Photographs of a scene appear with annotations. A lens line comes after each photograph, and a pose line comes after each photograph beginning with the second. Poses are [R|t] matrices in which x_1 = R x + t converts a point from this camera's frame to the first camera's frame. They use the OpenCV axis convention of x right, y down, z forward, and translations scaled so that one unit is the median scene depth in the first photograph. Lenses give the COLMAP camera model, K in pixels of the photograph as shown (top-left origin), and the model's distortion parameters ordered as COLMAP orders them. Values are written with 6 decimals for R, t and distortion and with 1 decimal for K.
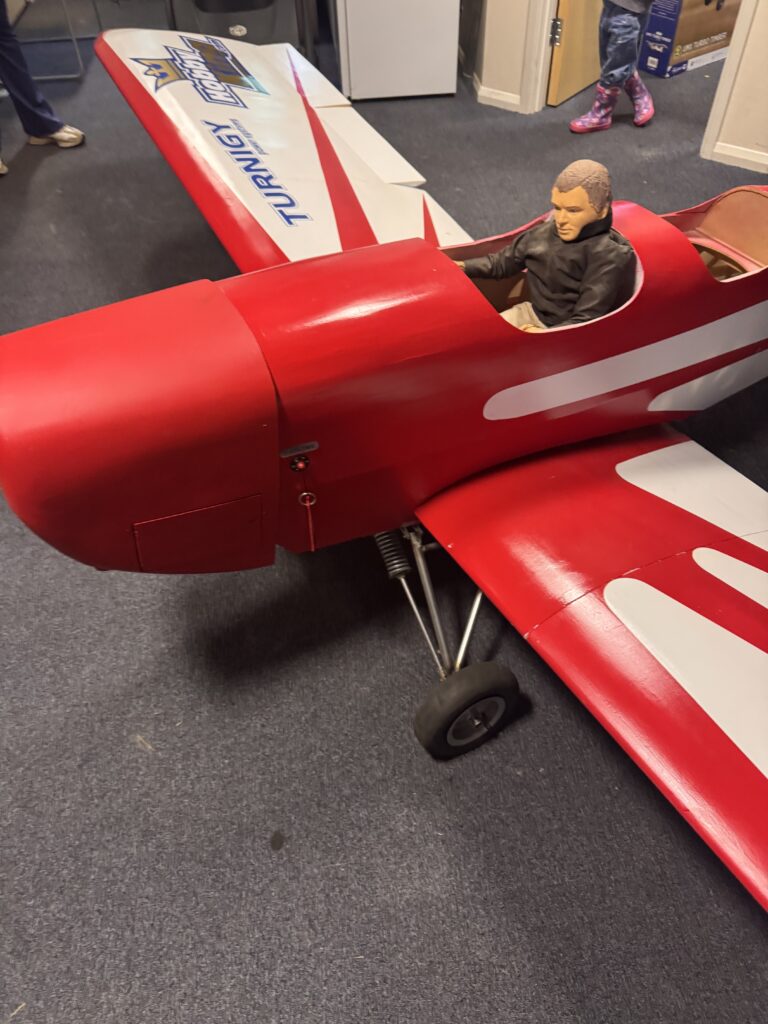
lens RADIAL K [[692.1, 0, 402.9], [0, 692.1, 487.0], [0, 0, 1]] dist [-0.002815, -0.007453]
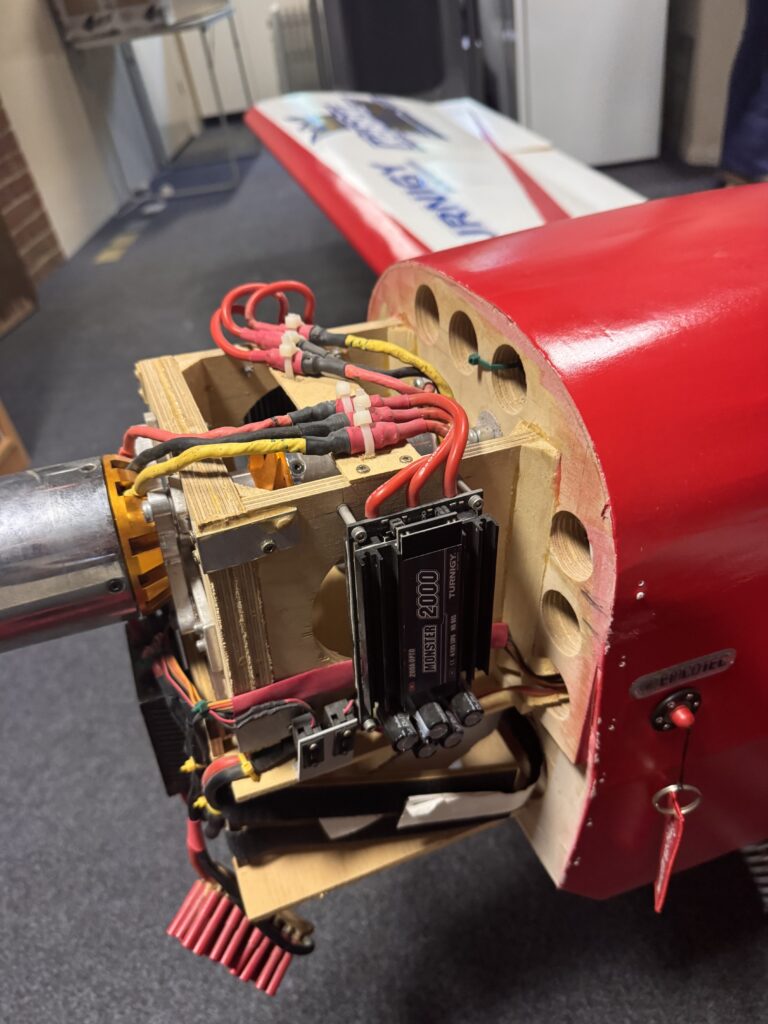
lens RADIAL K [[692.1, 0, 382.4], [0, 692.1, 513.0], [0, 0, 1]] dist [-0.002815, -0.007453]
pose [[0.977157, -0.002942, -0.212499, -0.153831], [-0.027473, 0.989765, -0.140036, -0.055939], [0.210736, 0.142675, 0.967075, 0.425238]]
